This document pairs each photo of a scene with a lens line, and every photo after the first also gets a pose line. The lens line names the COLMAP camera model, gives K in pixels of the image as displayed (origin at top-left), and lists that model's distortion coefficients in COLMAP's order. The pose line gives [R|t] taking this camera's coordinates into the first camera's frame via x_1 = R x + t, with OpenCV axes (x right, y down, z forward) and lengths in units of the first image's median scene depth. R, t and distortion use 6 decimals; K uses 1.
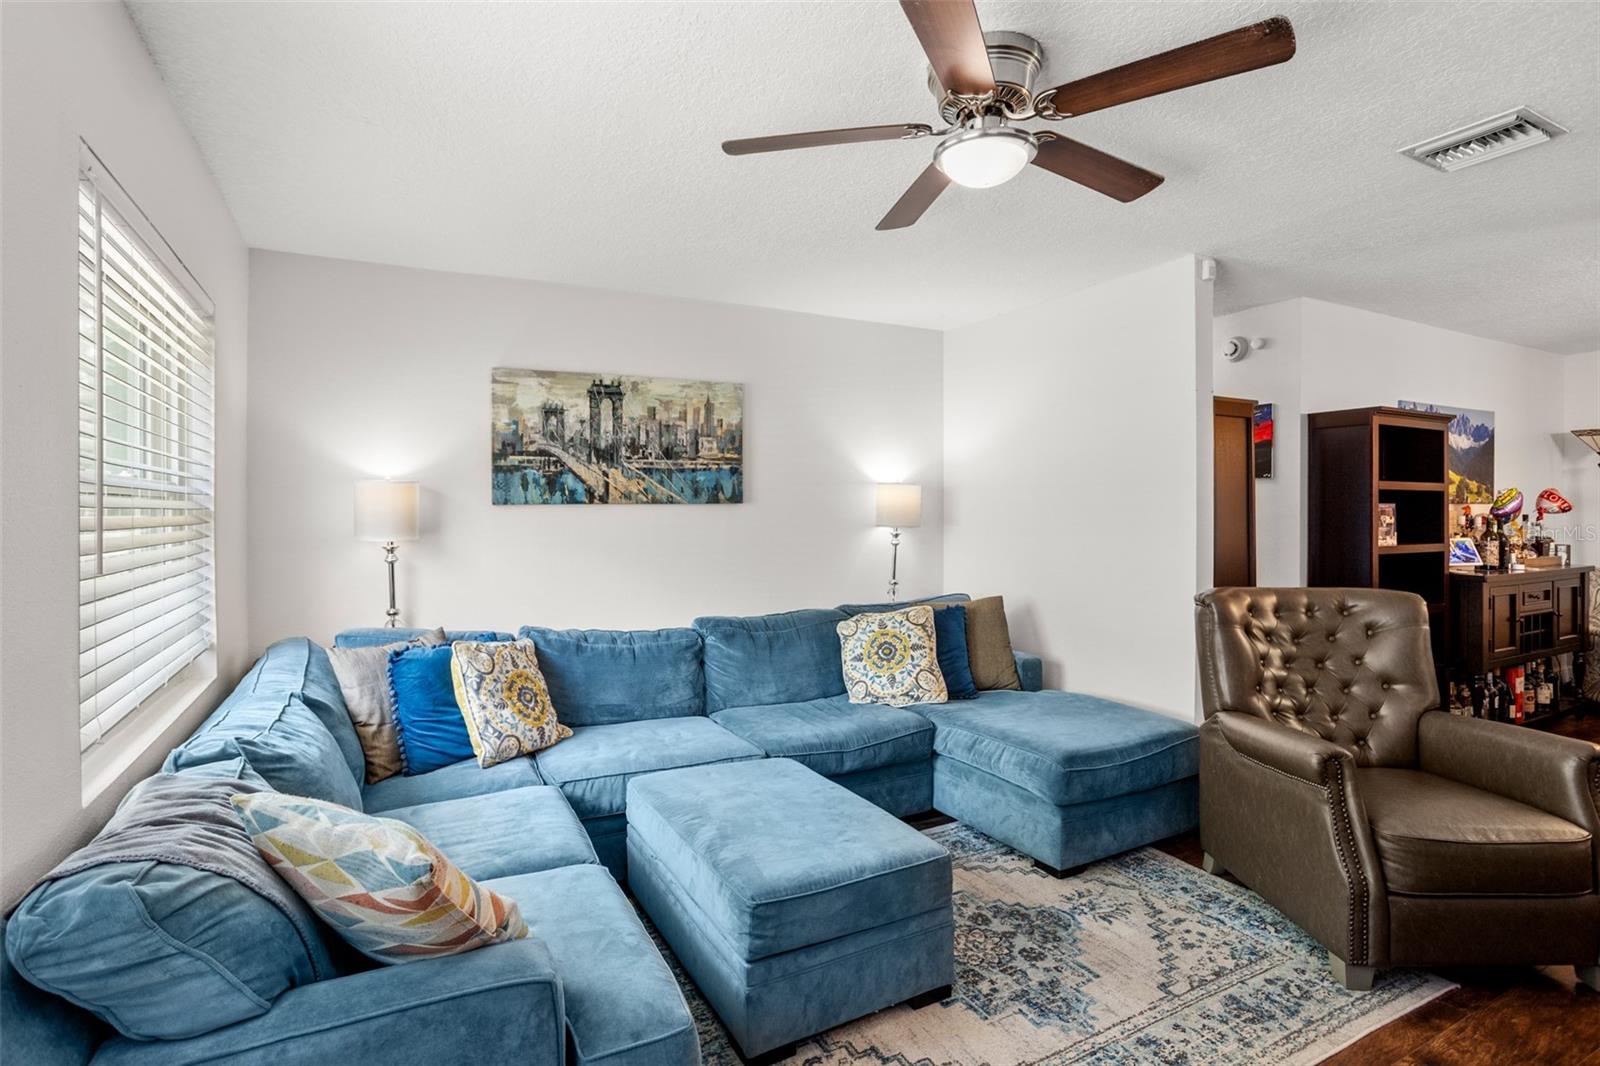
lens RADIAL K [[785.4, 0, 793.9], [0, 785.4, 530.0], [0, 0, 1]] dist [-0.026869, 0.011134]
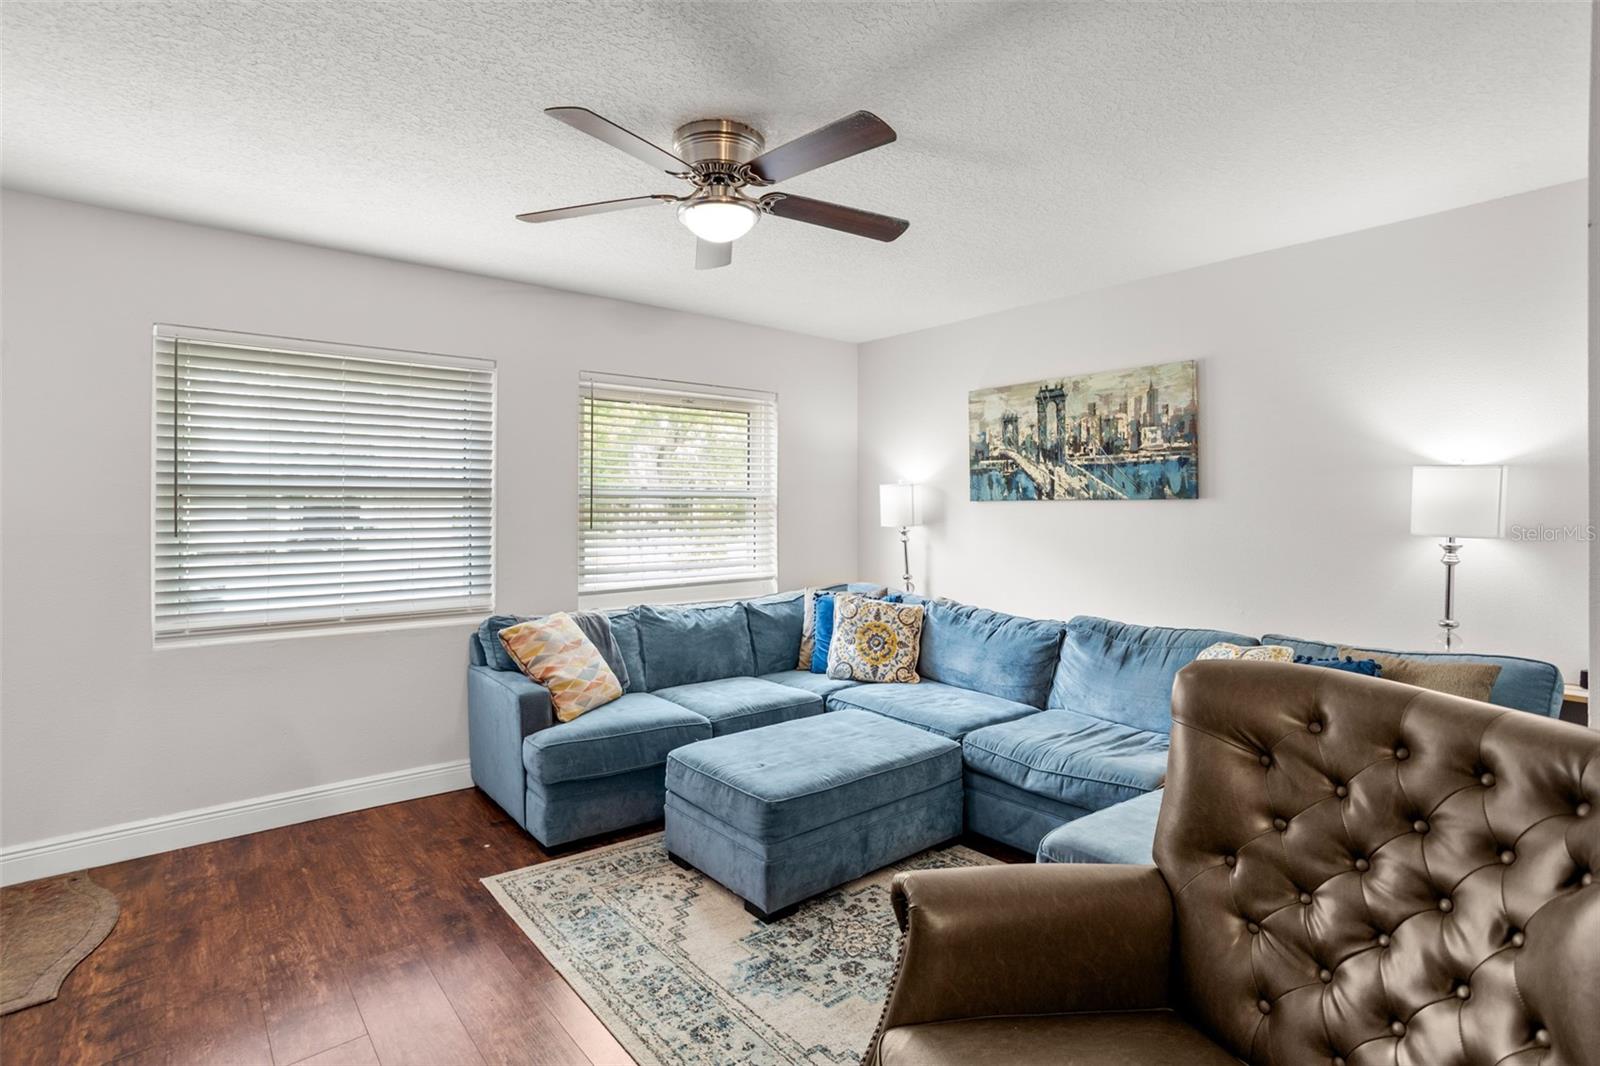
lens RADIAL K [[785.4, 0, 791.1], [0, 785.4, 525.3], [0, 0, 1]] dist [-0.026869, 0.011134]
pose [[0.206659, 0.032317, -0.977879, 0.742105], [-0.024233, 0.999317, 0.027905, -0.020223], [0.978113, 0.017930, 0.207301, 0.431878]]
